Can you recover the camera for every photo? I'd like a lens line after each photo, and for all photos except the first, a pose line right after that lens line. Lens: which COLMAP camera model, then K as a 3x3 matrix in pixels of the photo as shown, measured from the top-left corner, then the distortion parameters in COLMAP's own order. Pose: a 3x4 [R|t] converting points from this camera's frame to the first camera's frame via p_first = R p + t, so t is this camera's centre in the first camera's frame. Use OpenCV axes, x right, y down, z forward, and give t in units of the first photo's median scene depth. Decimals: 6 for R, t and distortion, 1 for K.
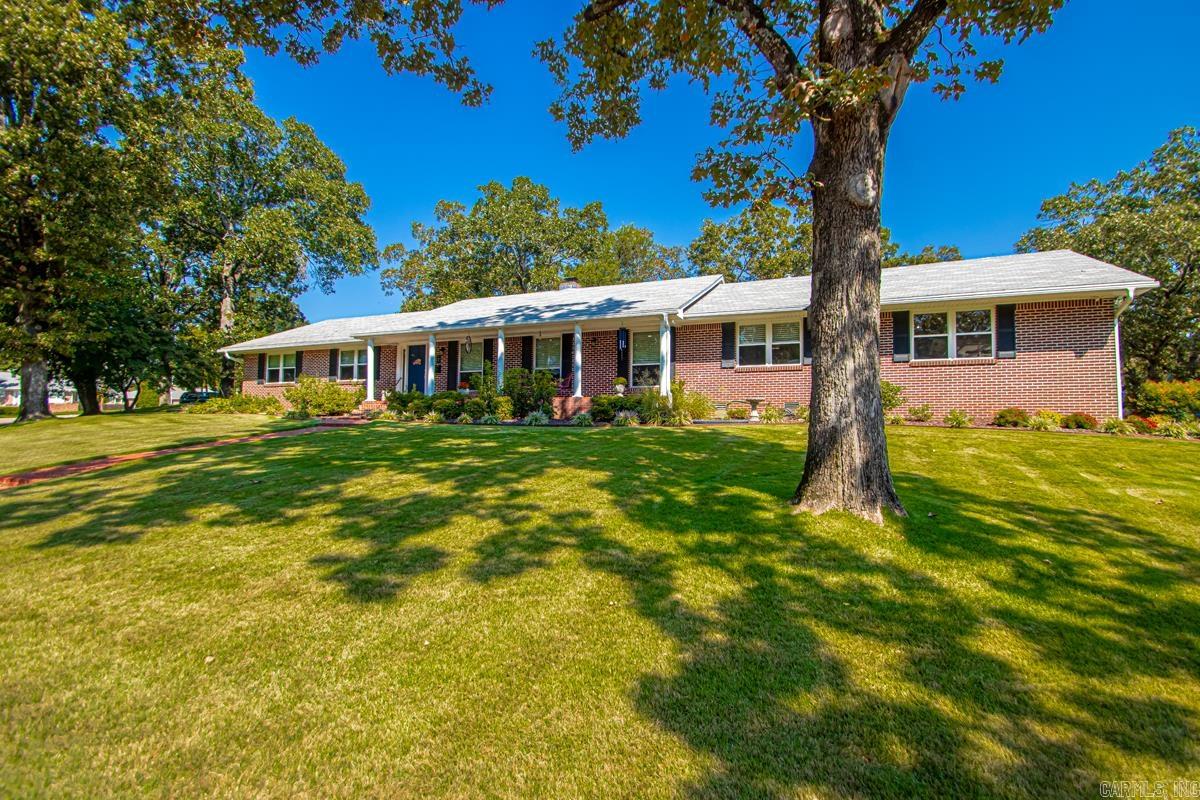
lens RADIAL K [[561.8, 0, 607.2], [0, 561.8, 403.2], [0, 0, 1]] dist [0.025255, -0.015448]
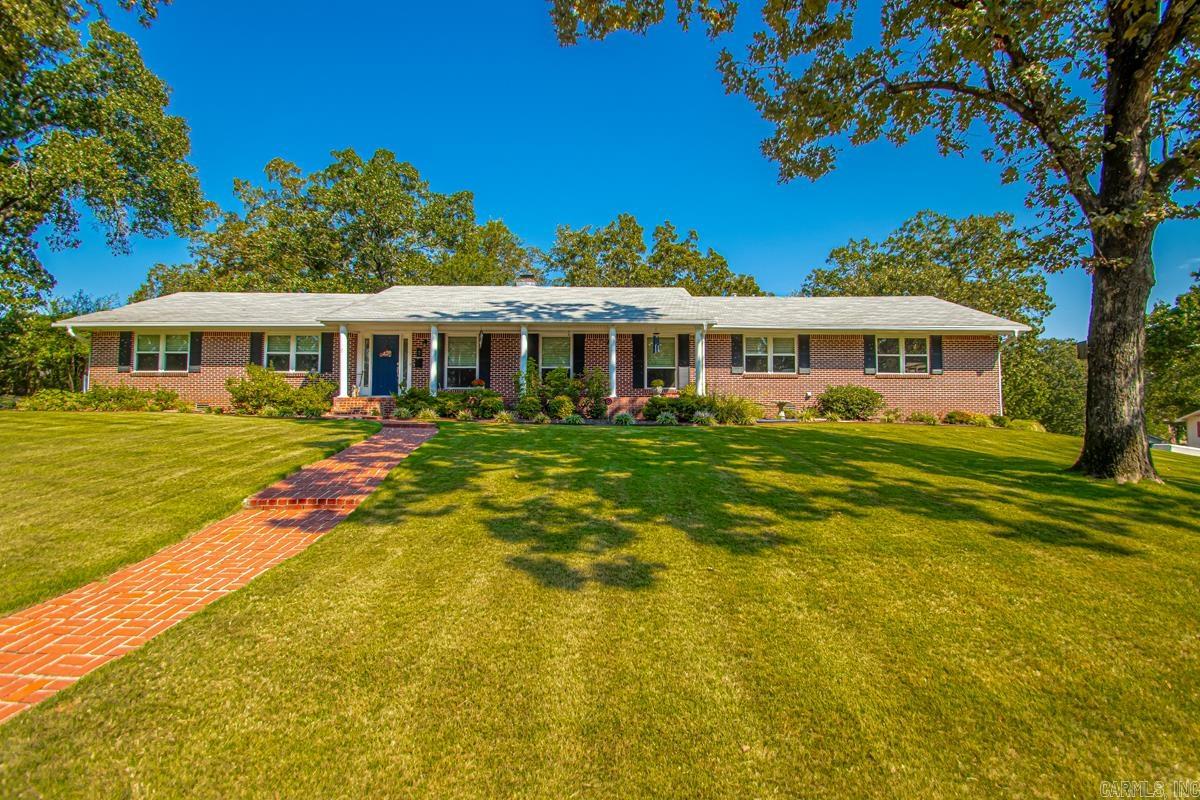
lens RADIAL K [[561.8, 0, 610.9], [0, 561.8, 399.1], [0, 0, 1]] dist [0.025255, -0.015448]
pose [[0.912885, 0.013377, 0.407997, -0.499970], [-0.012133, 0.999911, -0.005636, -0.001369], [-0.408036, 0.000195, 0.912966, 0.057600]]
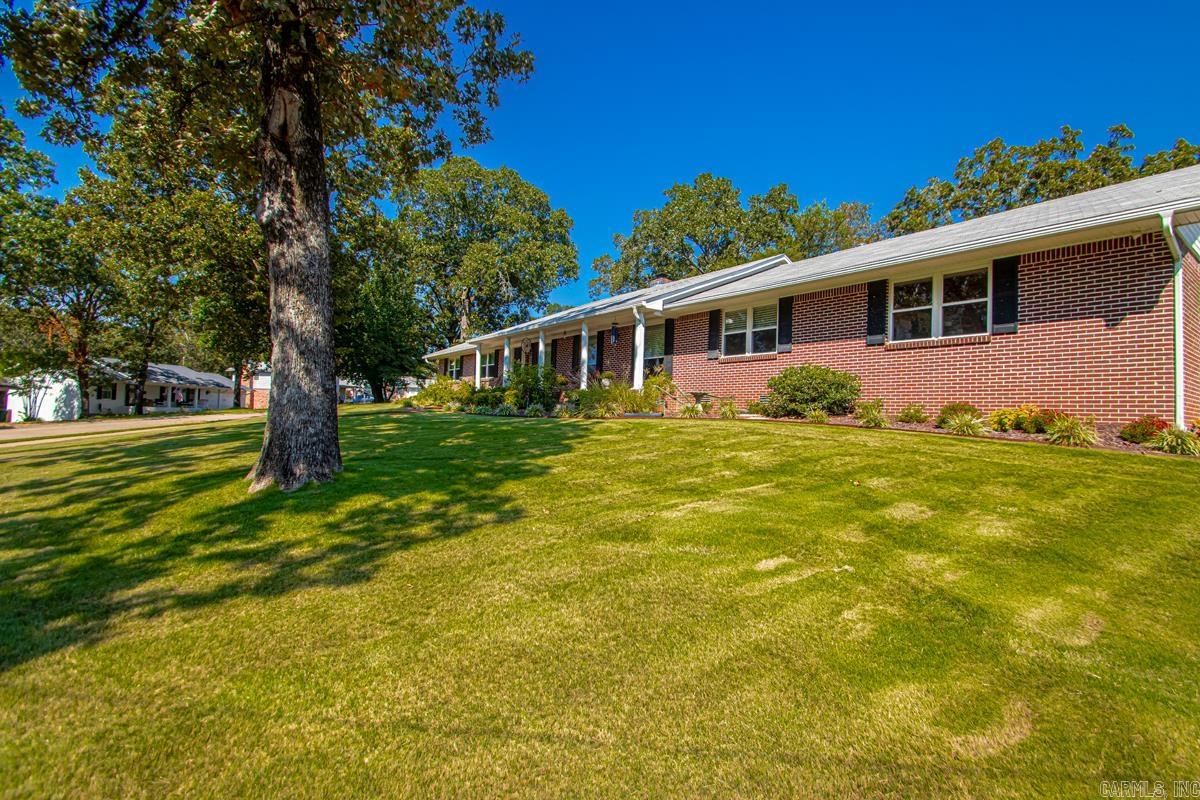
lens RADIAL K [[561.8, 0, 605.3], [0, 561.8, 400.1], [0, 0, 1]] dist [0.025255, -0.015448]
pose [[0.867538, 0.003016, -0.497361, 0.535845], [-0.002476, 0.999995, 0.001745, 0.004586], [0.497364, -0.000283, 0.867542, 0.106730]]
